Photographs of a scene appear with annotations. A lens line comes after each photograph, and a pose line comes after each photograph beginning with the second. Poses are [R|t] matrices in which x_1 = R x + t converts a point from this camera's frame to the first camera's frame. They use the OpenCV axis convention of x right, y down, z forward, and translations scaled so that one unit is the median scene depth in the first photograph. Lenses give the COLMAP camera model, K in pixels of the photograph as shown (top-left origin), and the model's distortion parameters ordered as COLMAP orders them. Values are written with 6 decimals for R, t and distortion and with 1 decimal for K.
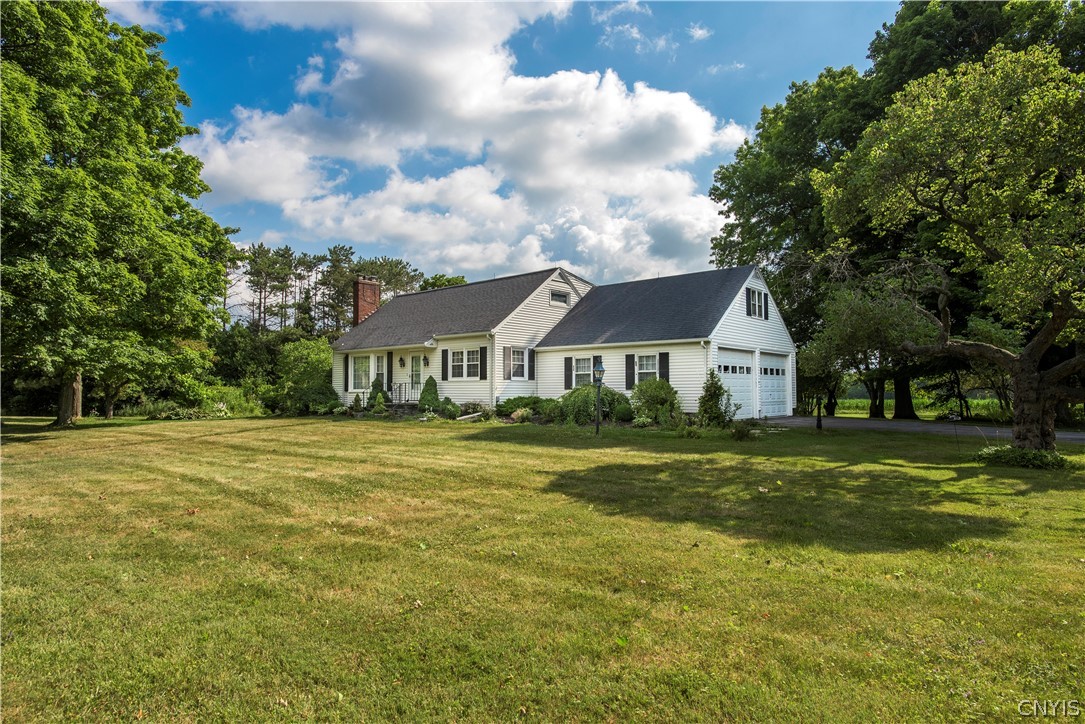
lens RADIAL K [[625.2, 0, 542.5], [0, 625.2, 362.0], [0, 0, 1]] dist [-0.003876, -0.000902]
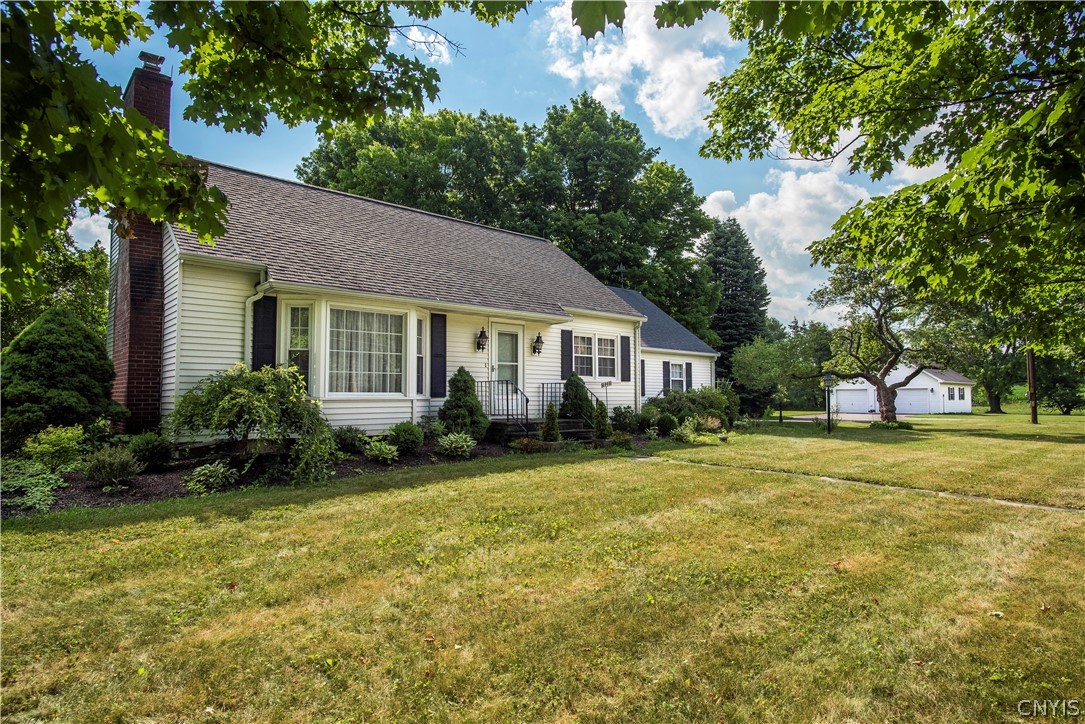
lens RADIAL K [[625.2, 0, 542.5], [0, 625.2, 362.0], [0, 0, 1]] dist [-0.003876, -0.000902]
pose [[0.093087, 0.060090, 0.993843, -0.792449], [-0.042421, 0.997510, -0.056338, 0.048655], [-0.994754, -0.036915, 0.095405, 0.986986]]
